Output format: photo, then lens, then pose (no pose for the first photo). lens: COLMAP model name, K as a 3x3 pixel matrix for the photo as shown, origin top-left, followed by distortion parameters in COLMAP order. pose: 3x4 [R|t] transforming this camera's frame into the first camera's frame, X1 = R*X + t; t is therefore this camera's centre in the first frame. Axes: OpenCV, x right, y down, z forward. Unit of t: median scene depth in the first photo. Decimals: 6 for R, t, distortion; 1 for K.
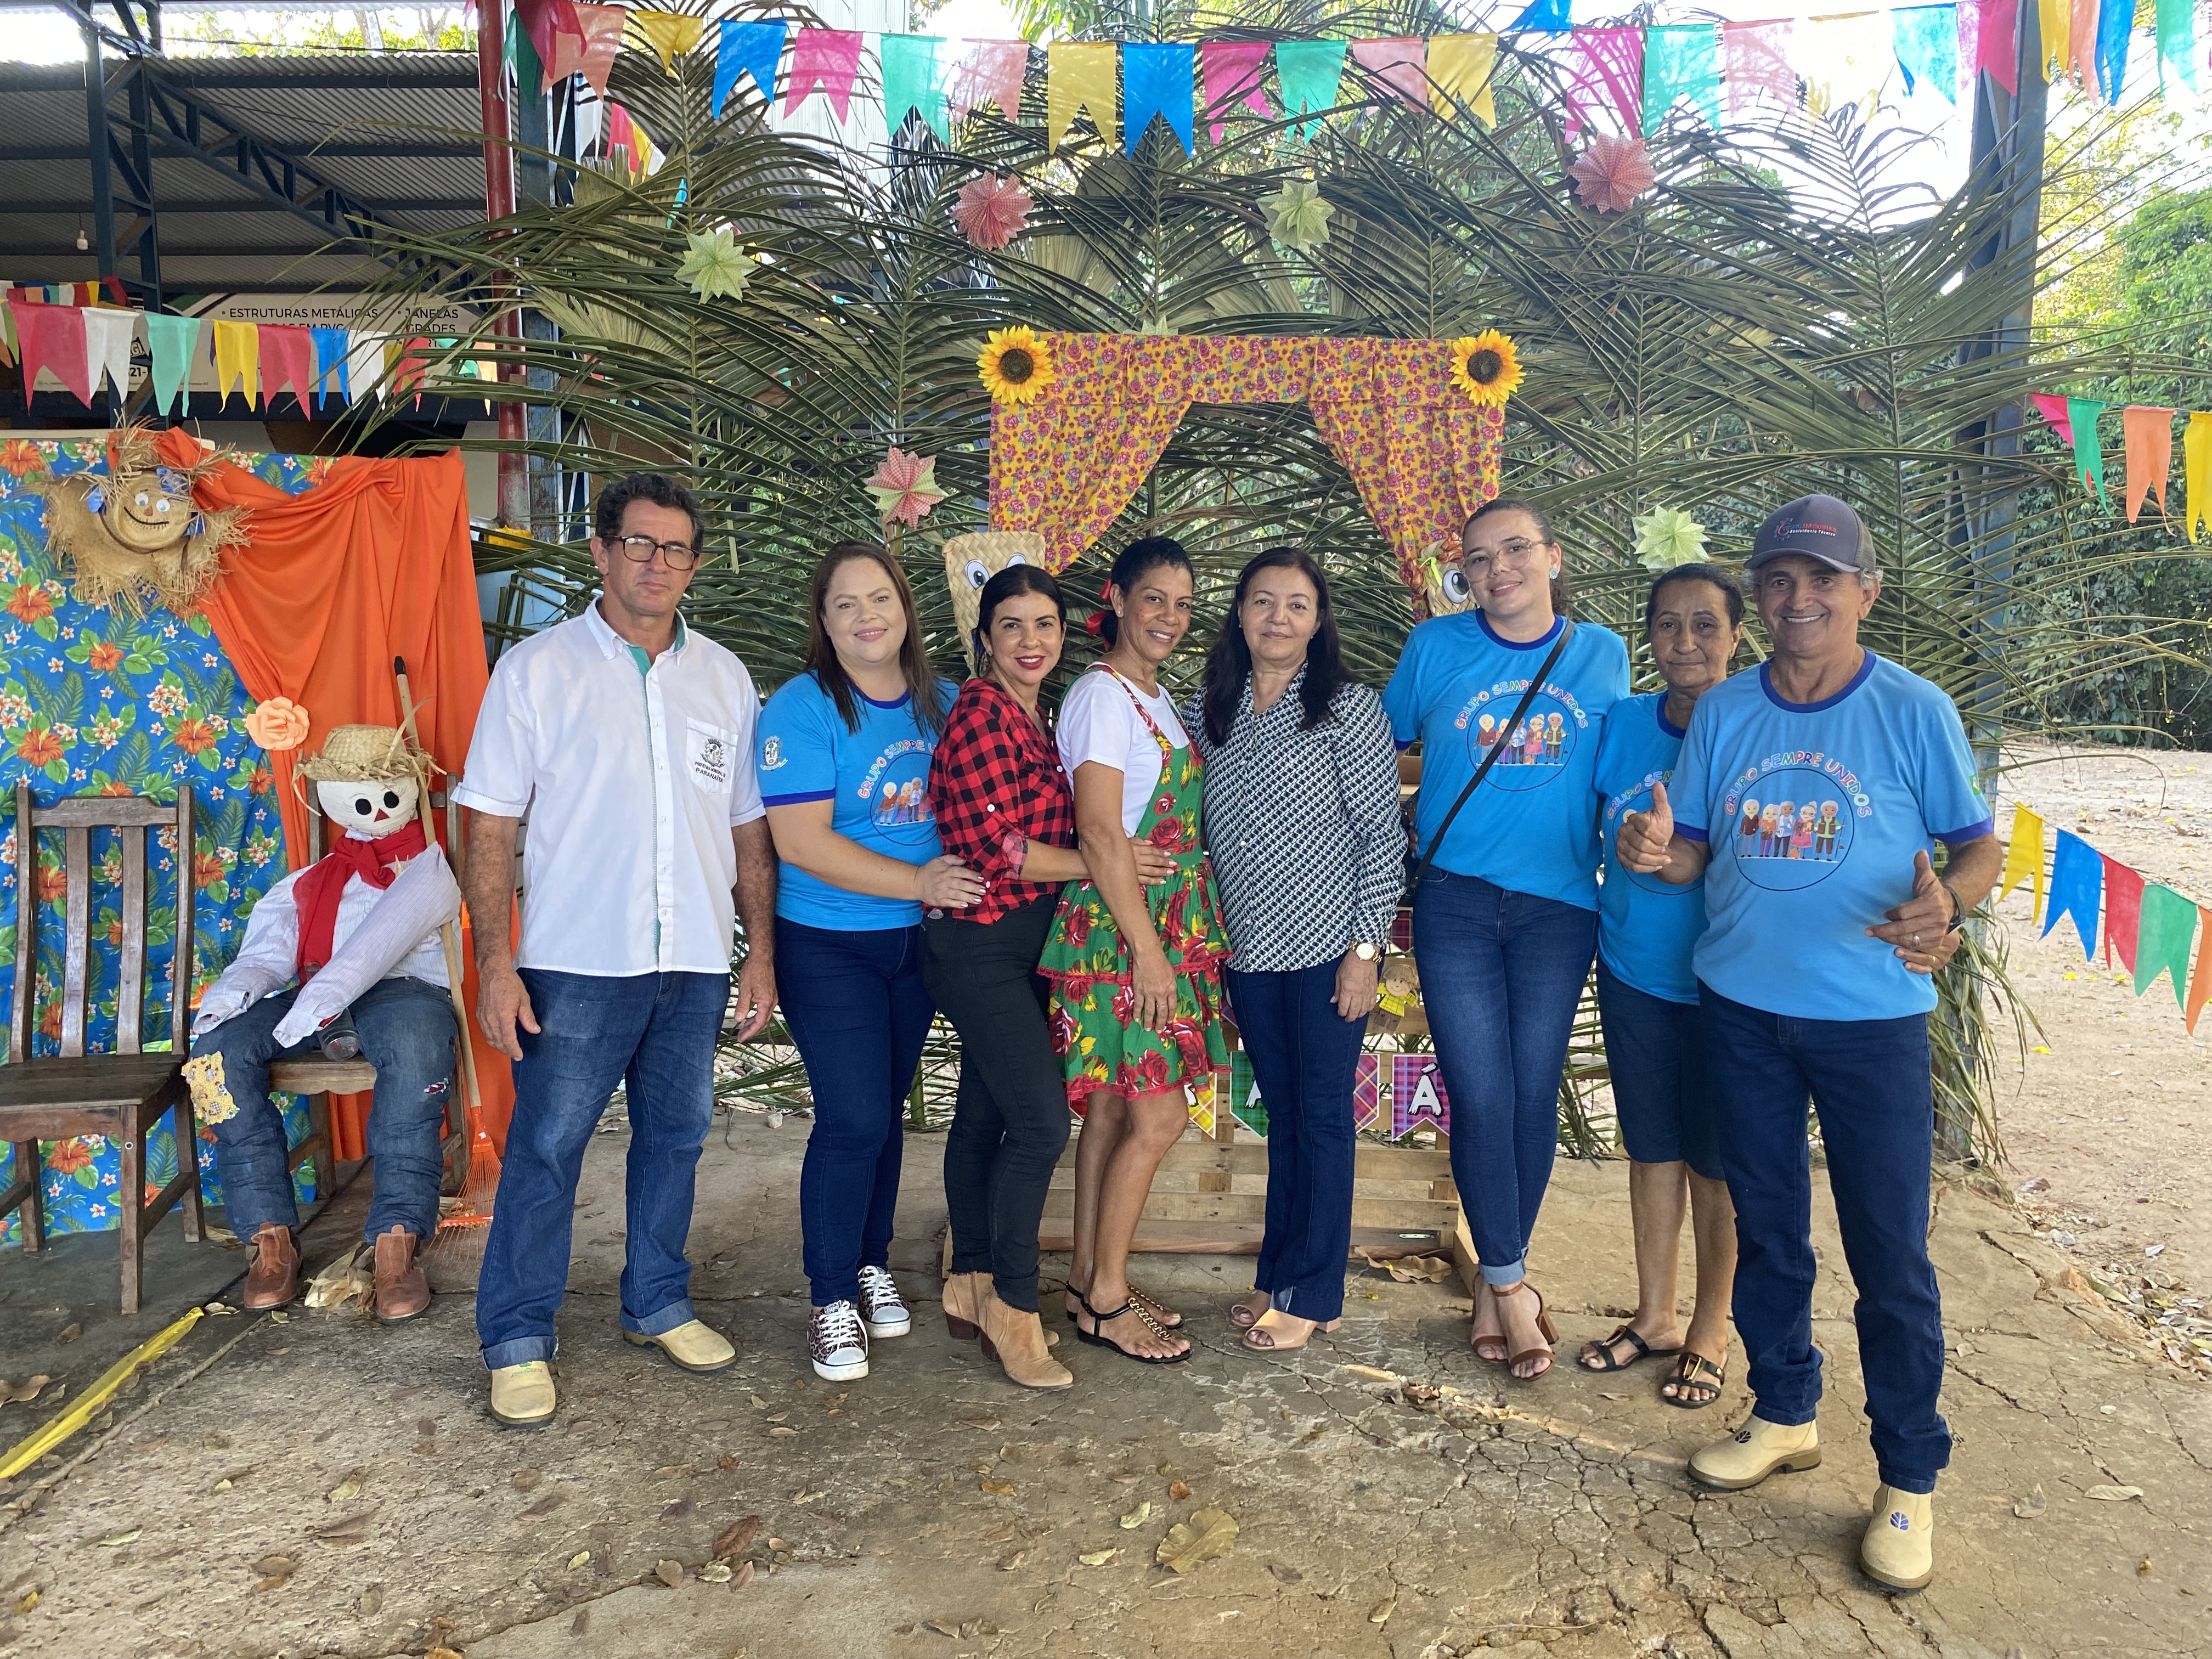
lens RADIAL K [[1705.7, 0, 1106.0], [0, 1705.7, 829.5], [0, 0, 1]] dist [0.031411, -0.024983]
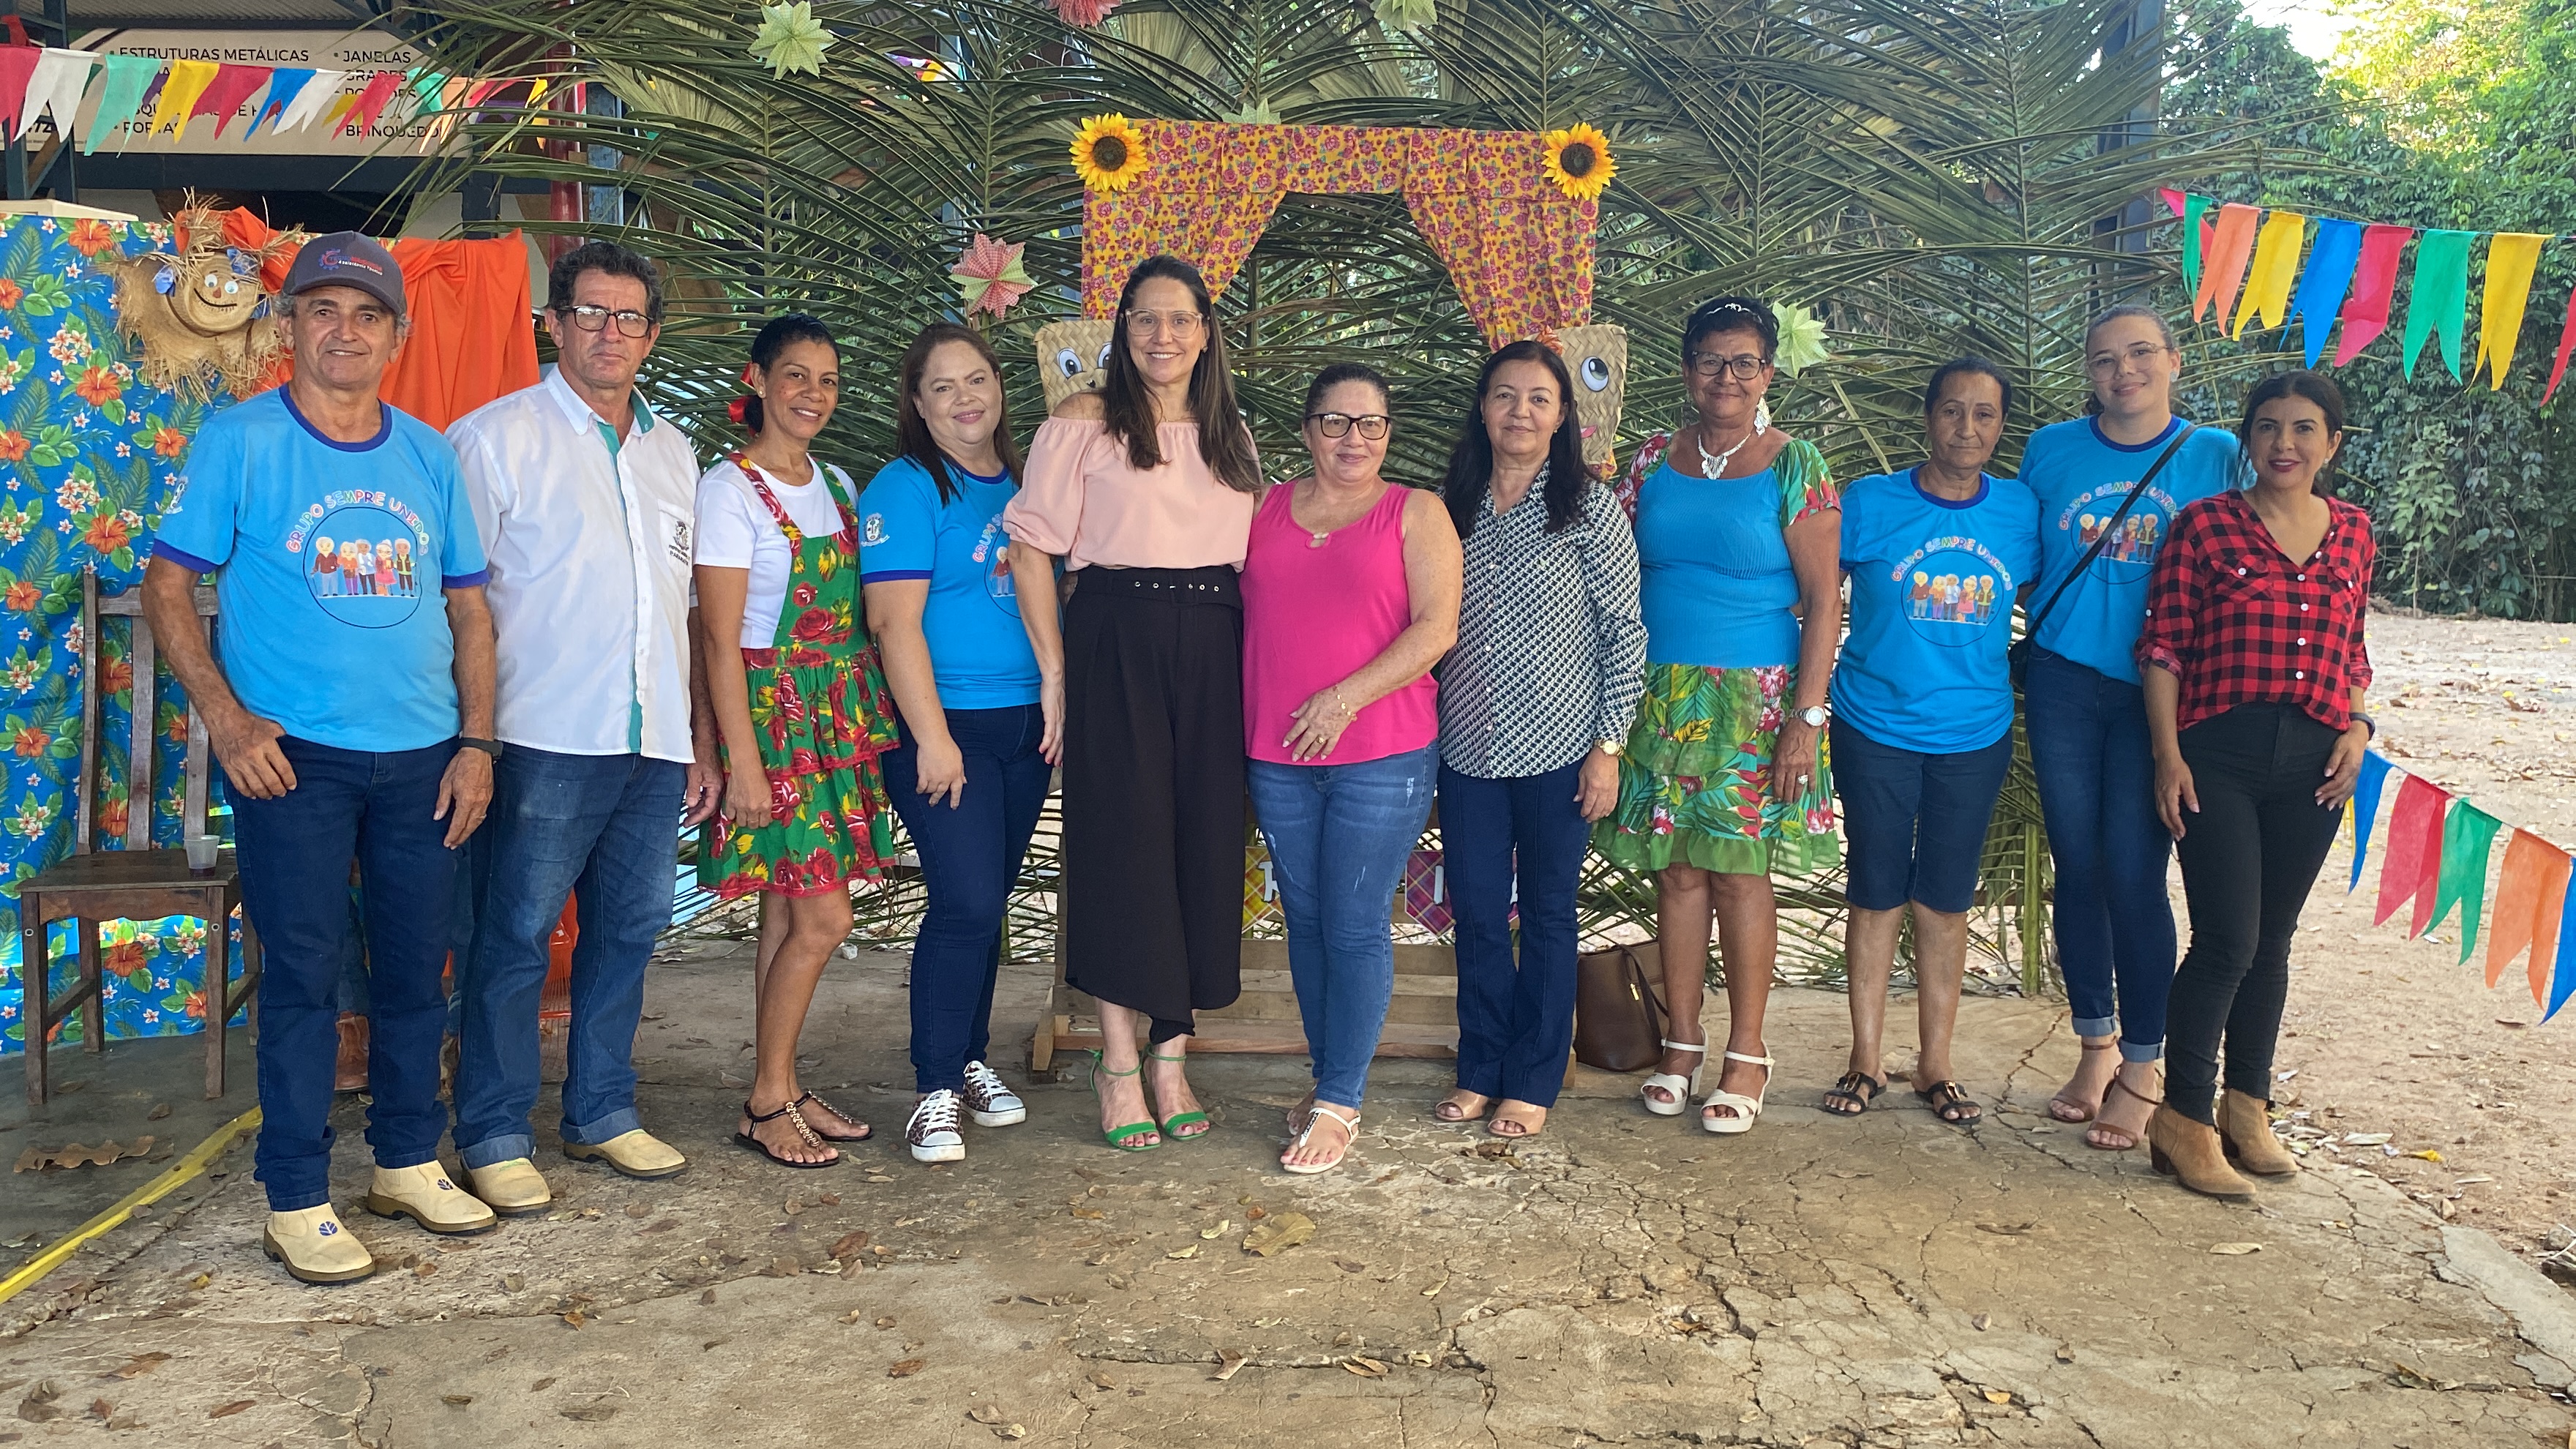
lens RADIAL K [[2258.6, 0, 1288.0], [0, 2258.6, 724.5], [0, 0, 1]] dist [0.072104, -0.123988]
pose [[0.999696, 0.003018, 0.024452, 0.019405], [-0.002886, 0.999981, -0.005456, 0.064806], [-0.024468, 0.005384, 0.999686, -0.306875]]
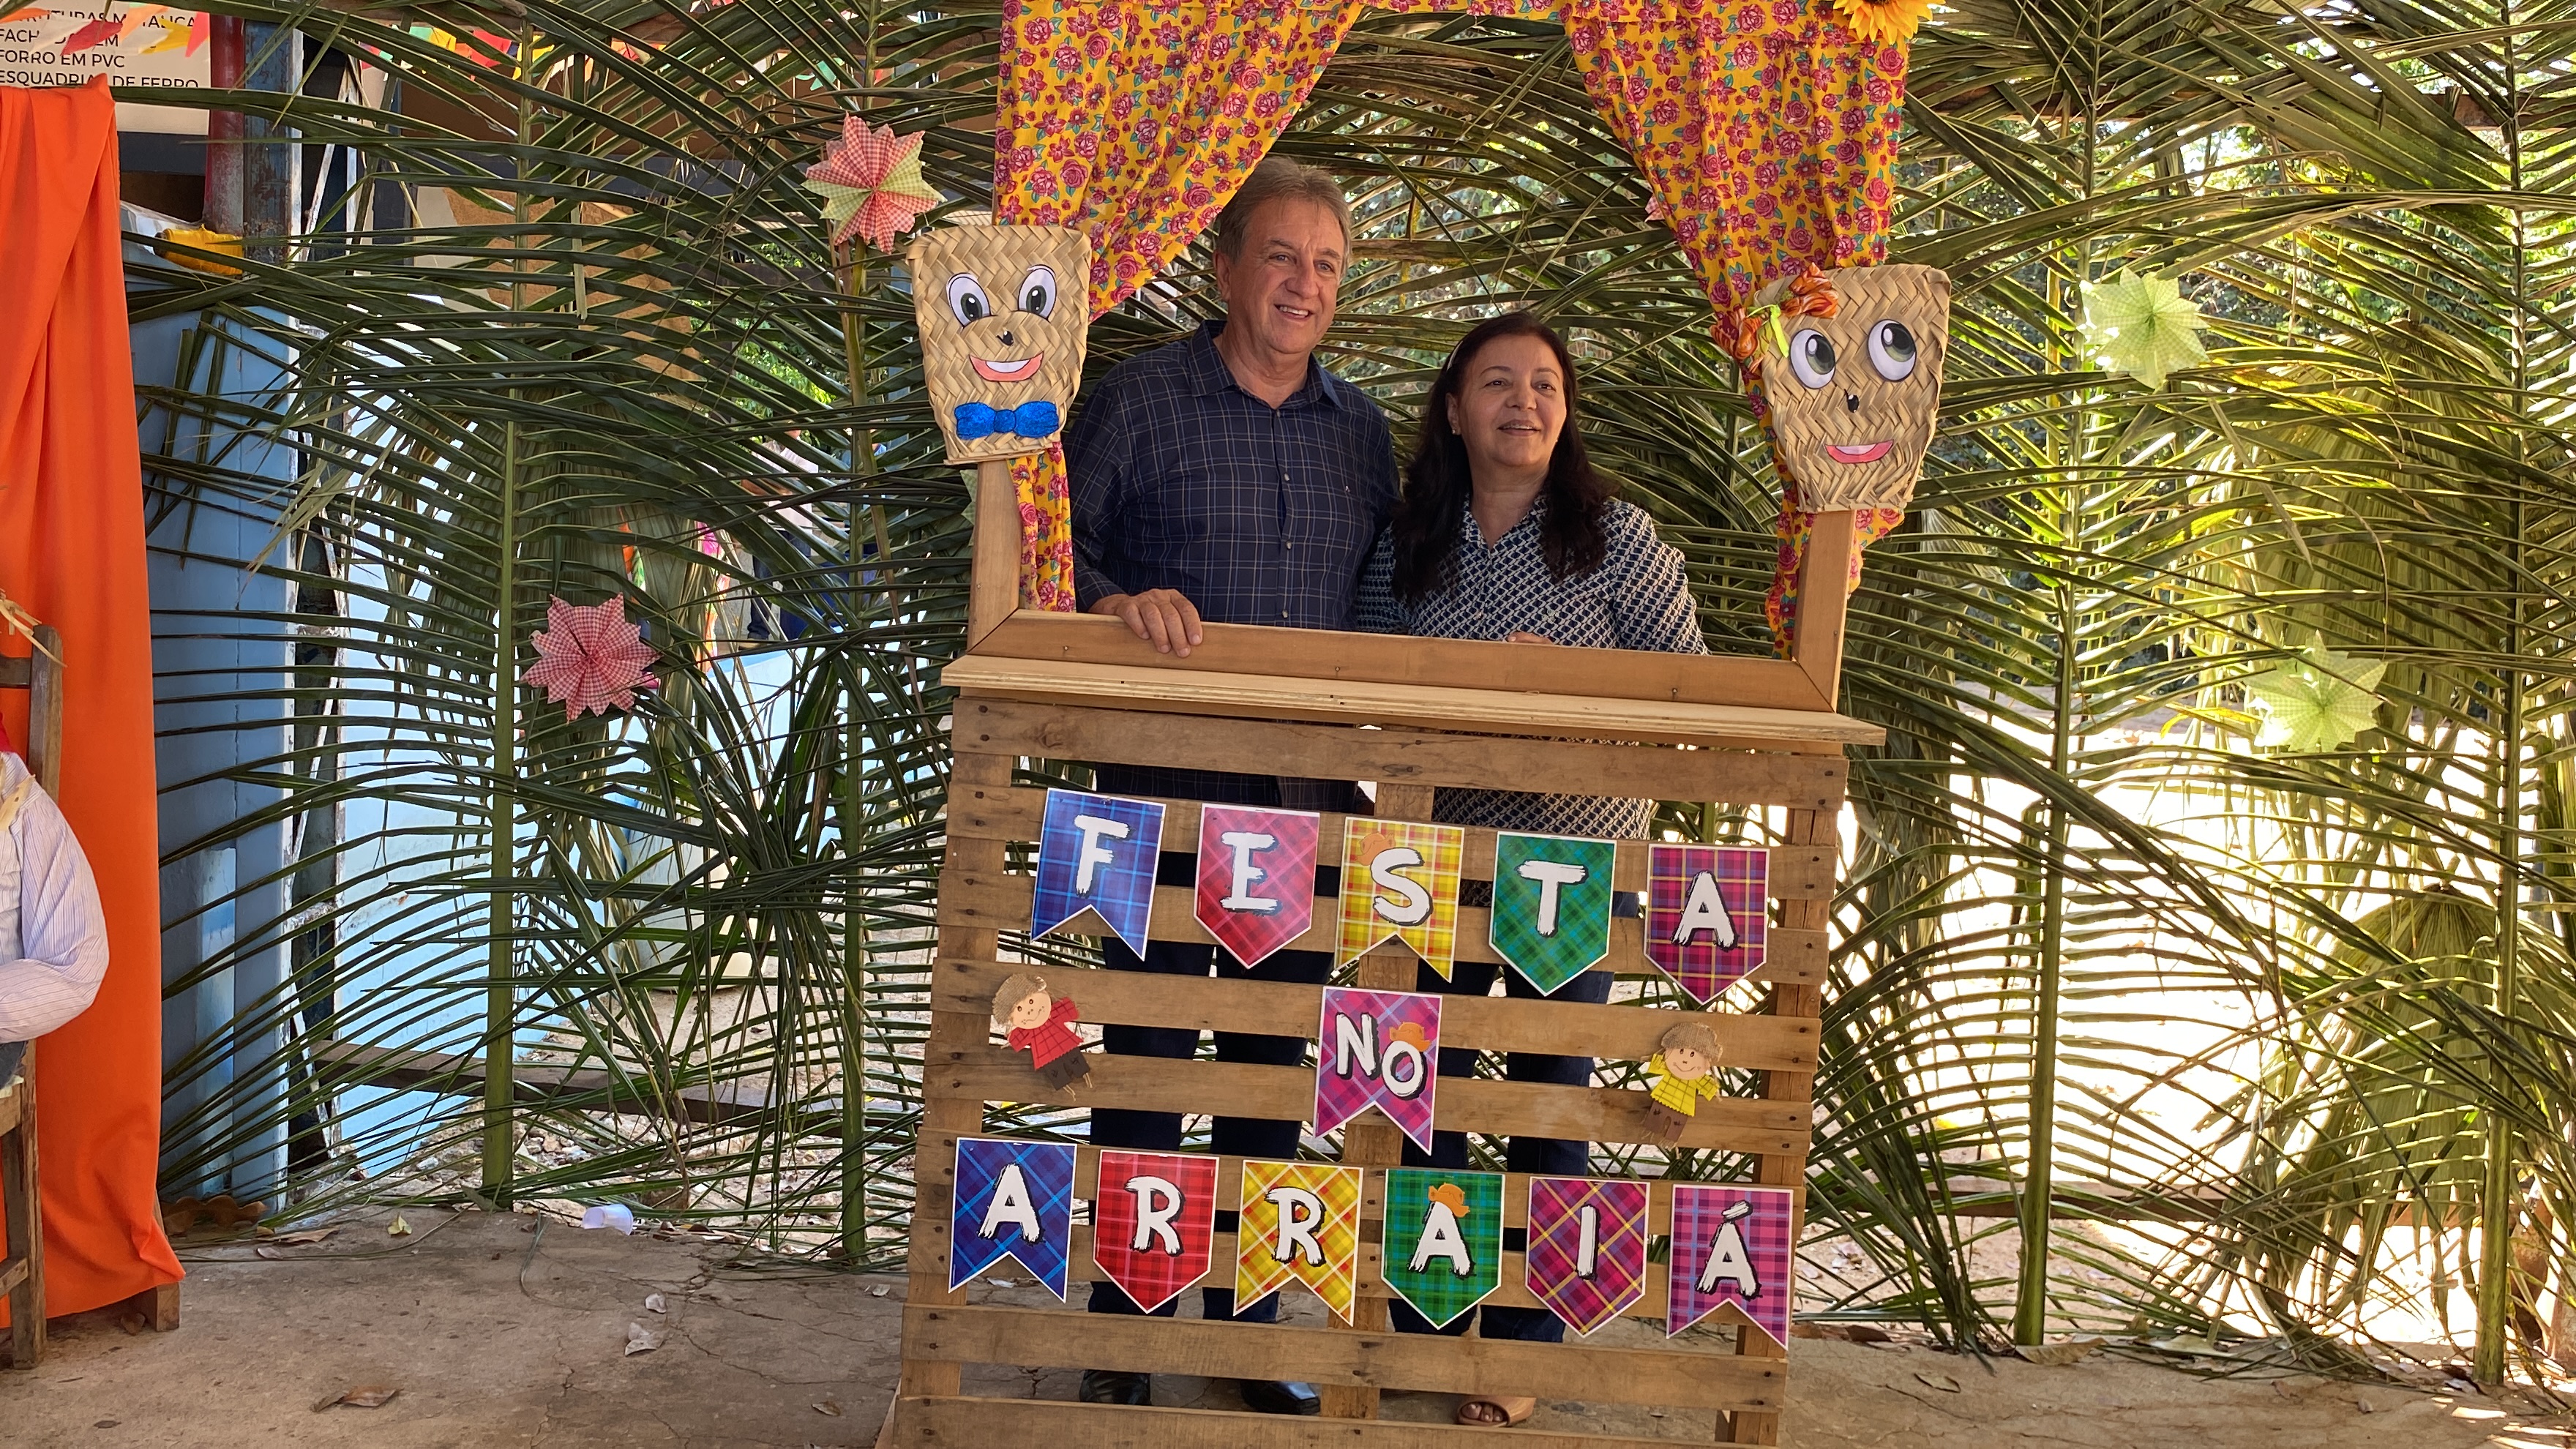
lens RADIAL K [[2273.4, 0, 1282.6], [0, 2273.4, 705.7], [0, 0, 1]] dist [-0.006393, -0.012321]
pose [[0.998849, 0.039086, 0.027819, 0.012254], [-0.037857, 0.998341, -0.043389, 0.011677], [-0.029468, 0.042286, 0.998671, 0.252511]]
